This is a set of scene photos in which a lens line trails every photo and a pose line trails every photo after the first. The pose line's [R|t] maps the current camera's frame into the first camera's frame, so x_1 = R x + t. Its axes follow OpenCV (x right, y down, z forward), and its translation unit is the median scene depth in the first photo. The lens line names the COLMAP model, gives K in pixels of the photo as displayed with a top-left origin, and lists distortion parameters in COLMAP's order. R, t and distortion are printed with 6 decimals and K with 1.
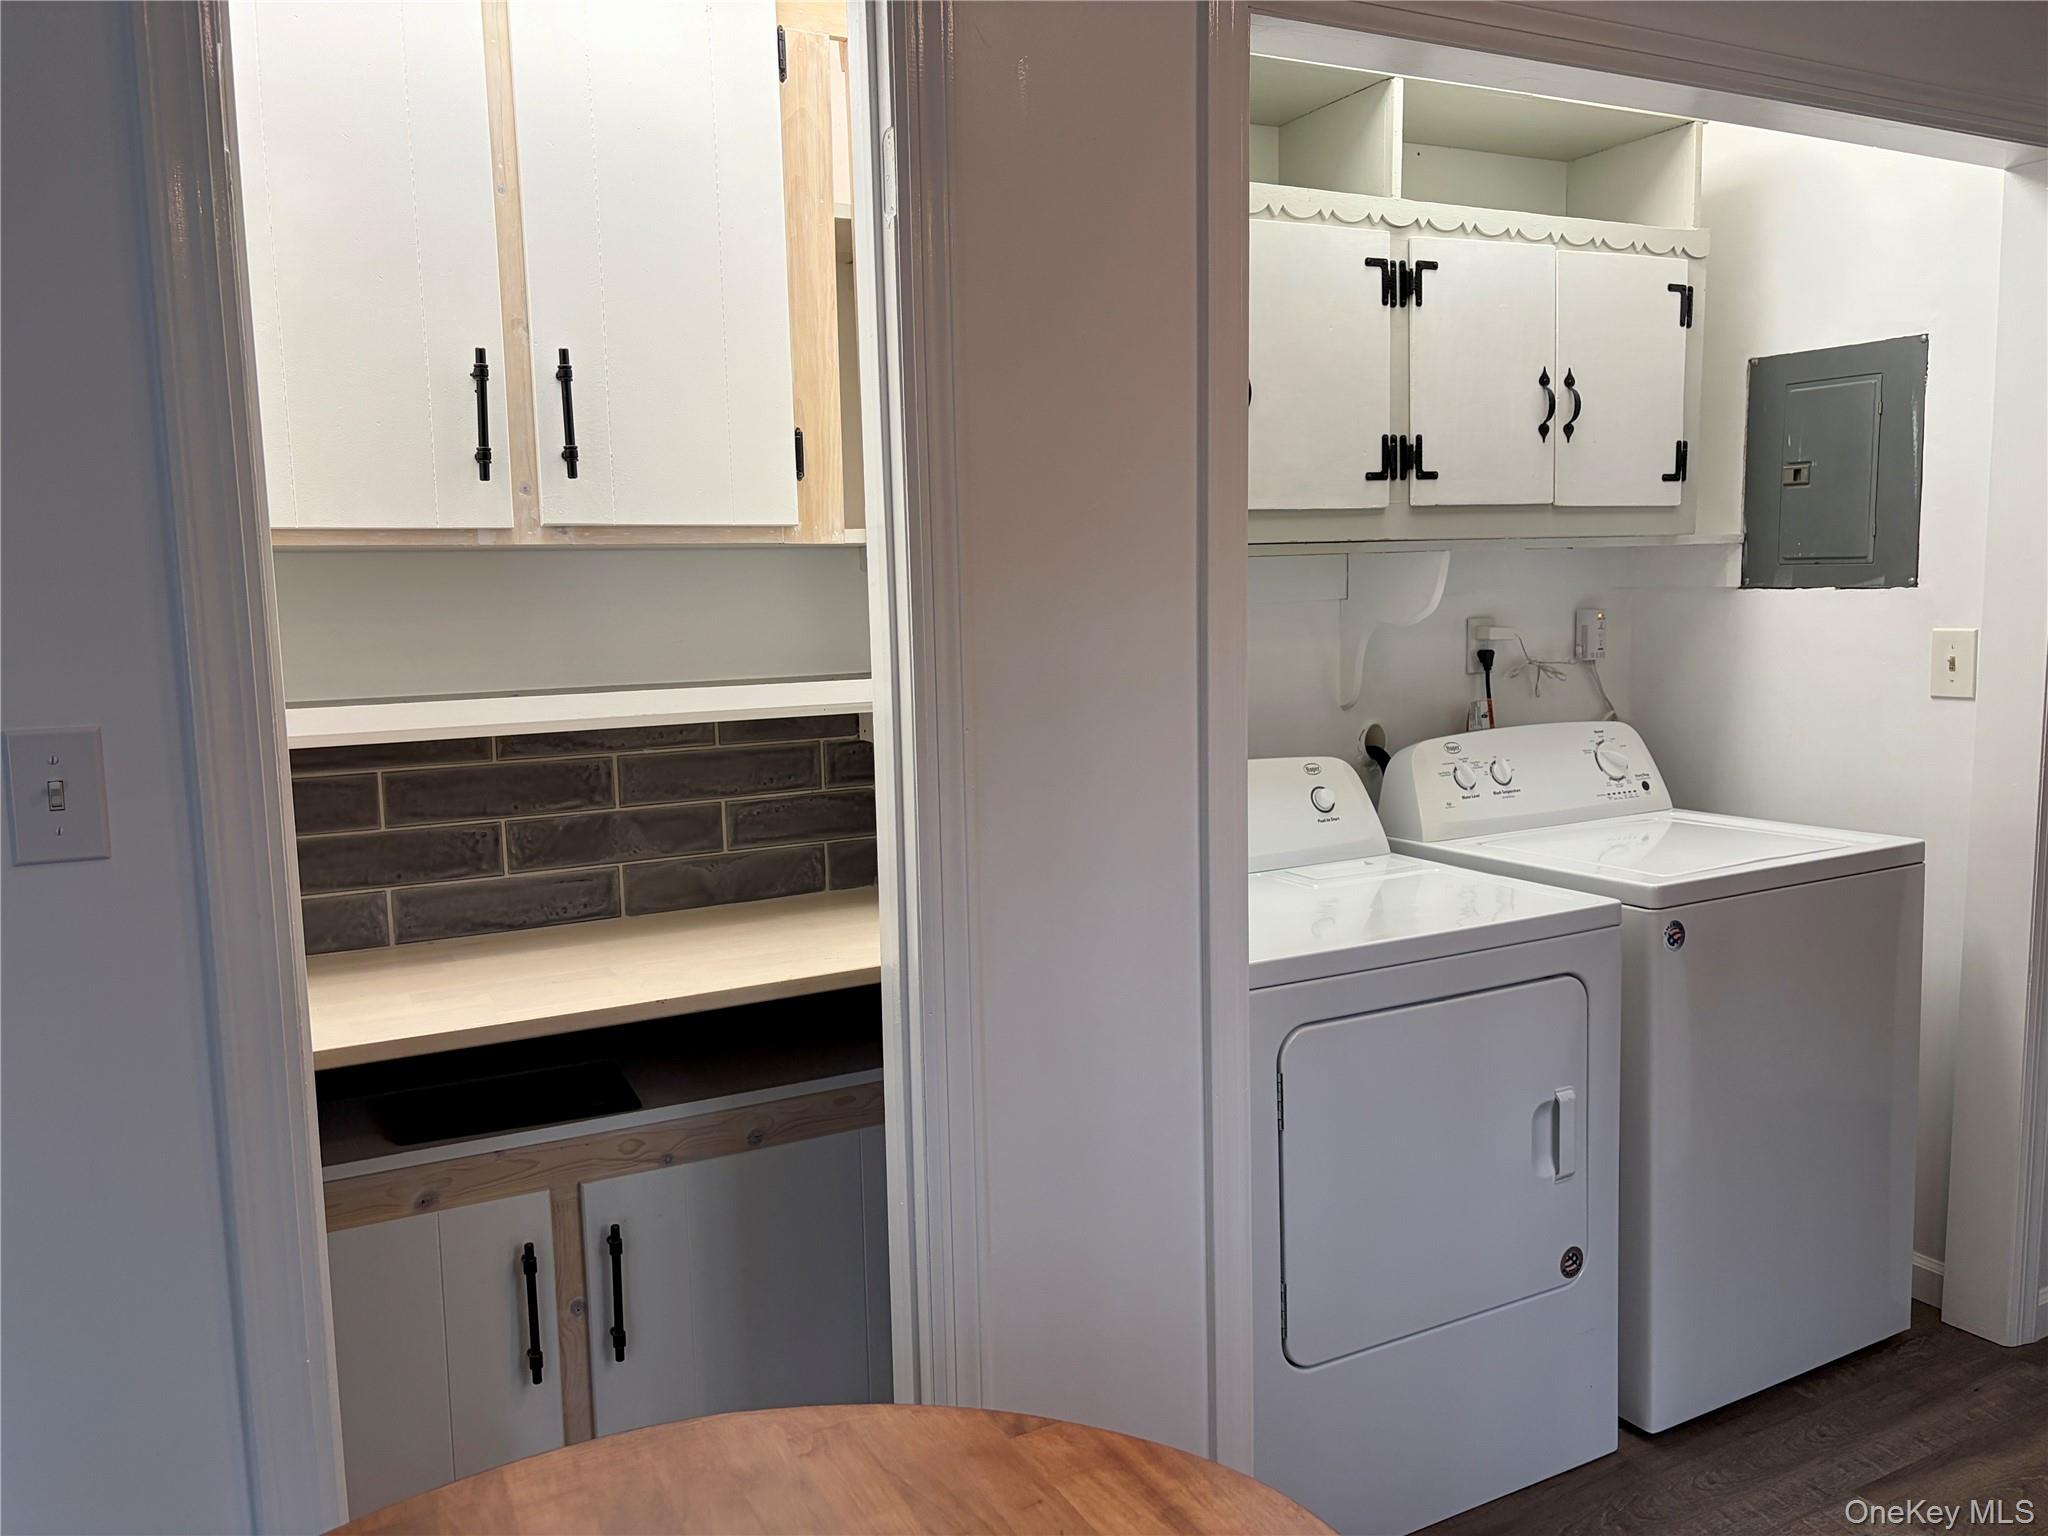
lens RADIAL K [[1532.0, 0, 1025.6], [0, 1532.0, 771.1], [0, 0, 1]] dist [0.061739, -0.075440]
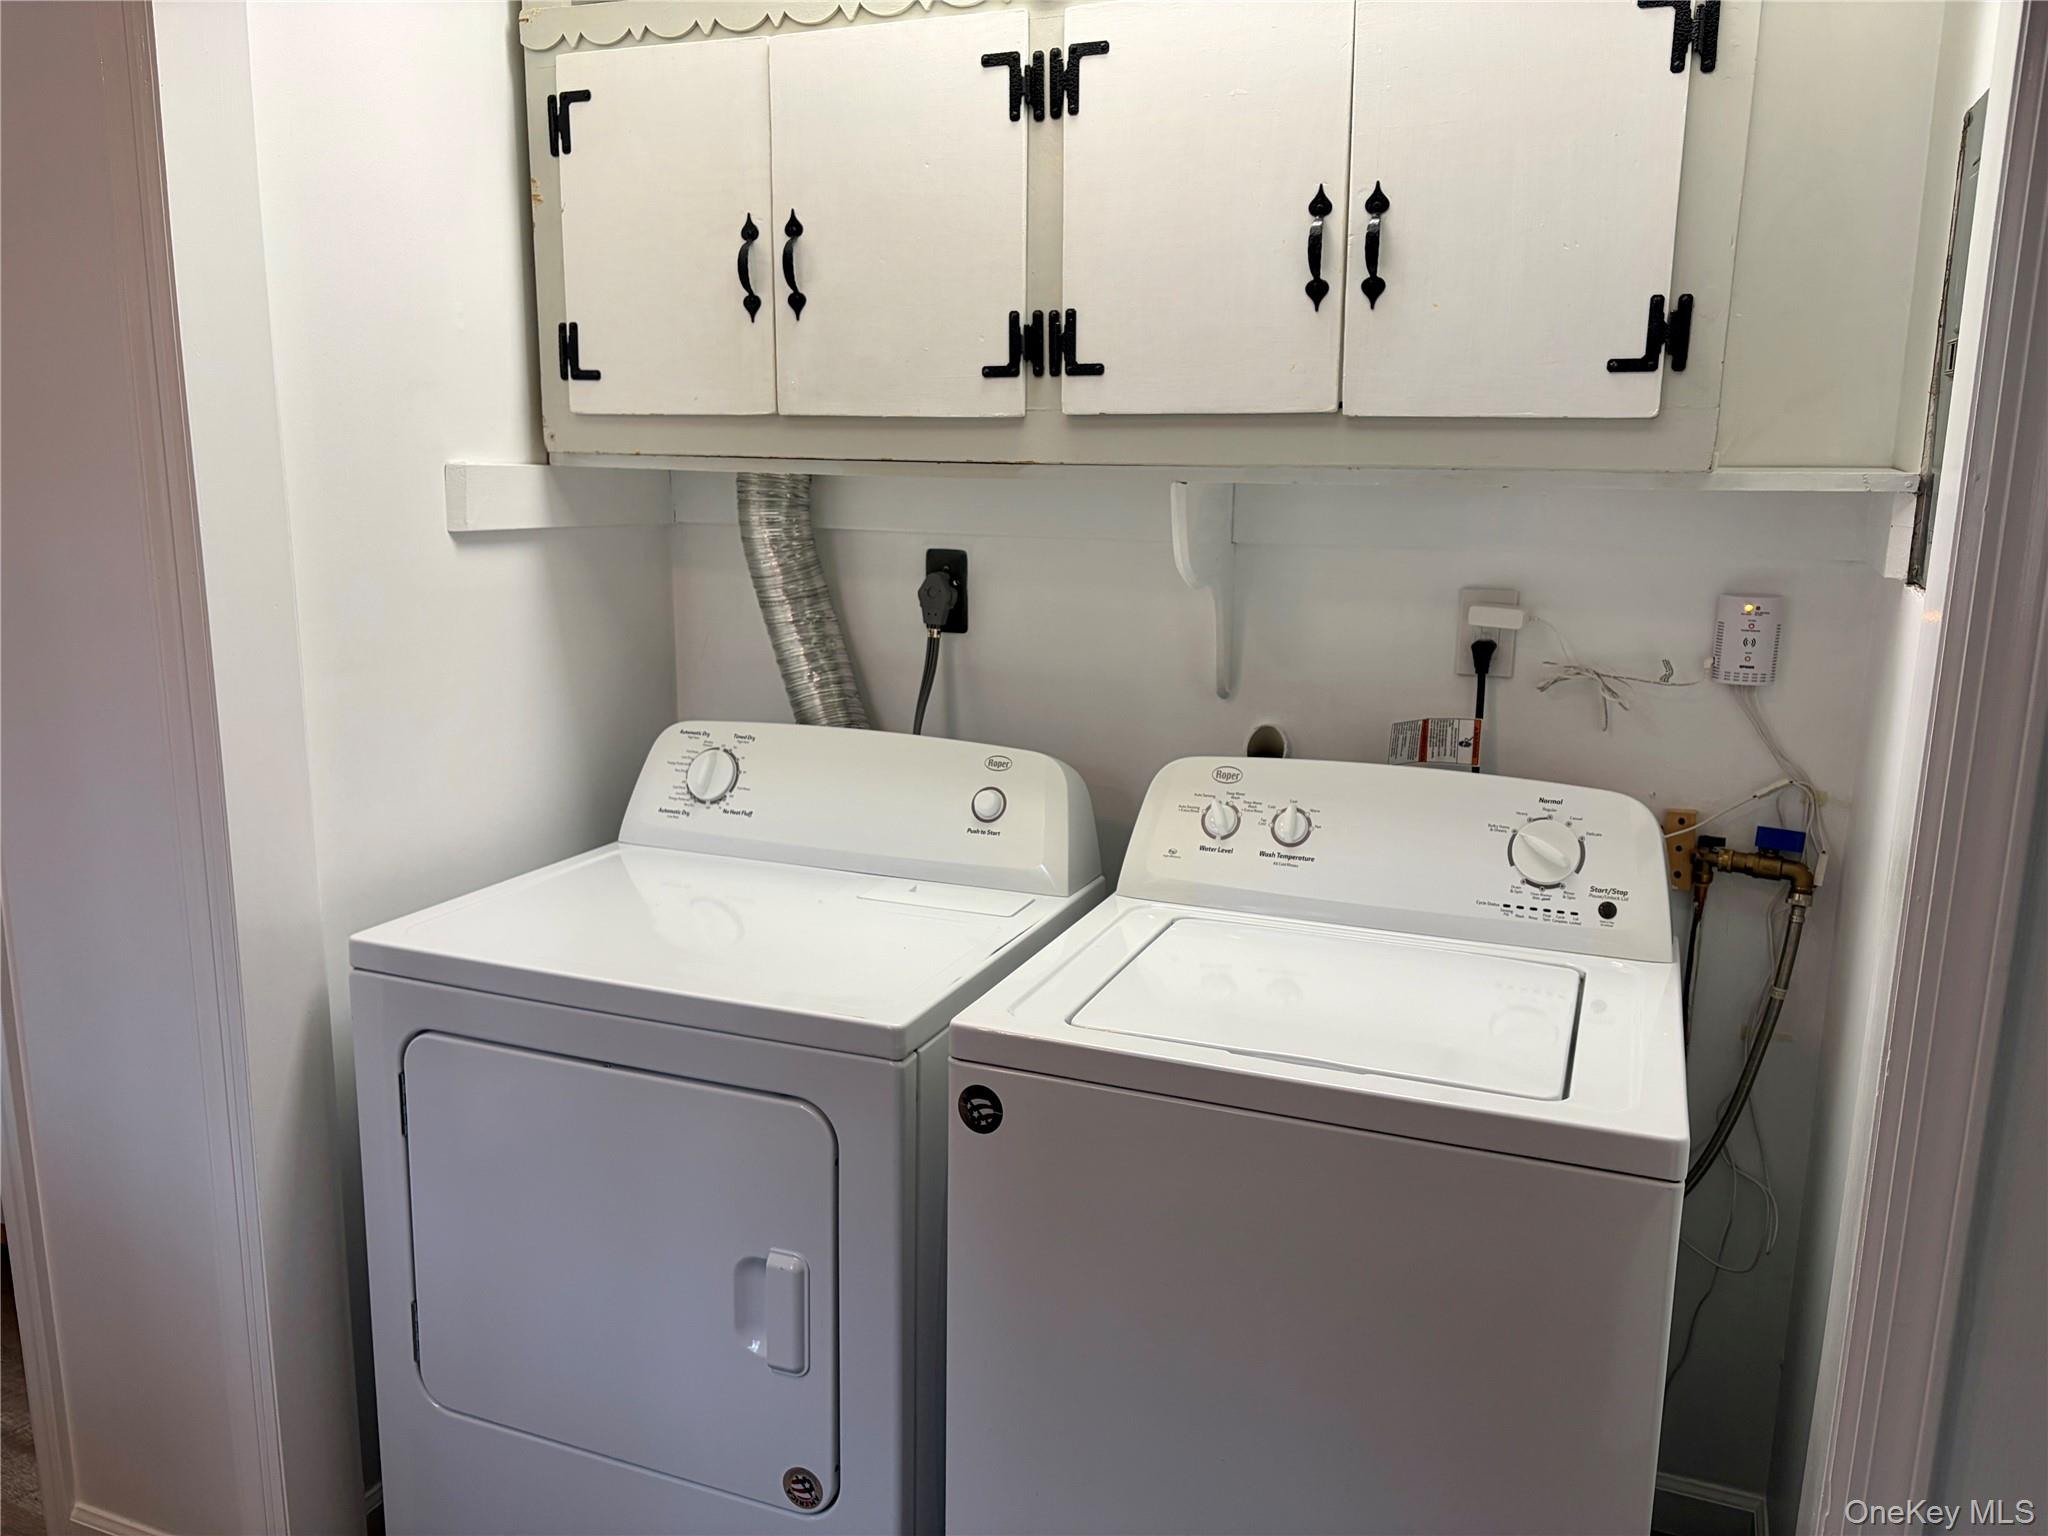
lens RADIAL K [[1540.7, 0, 1022.1], [0, 1540.7, 775.9], [0, 0, 1]] dist [0.056351, -0.114696]
pose [[0.636216, 0.193094, -0.746957, 0.793018], [-0.123470, 0.981178, 0.148477, -0.113813], [0.761567, -0.002236, 0.648082, 0.535725]]
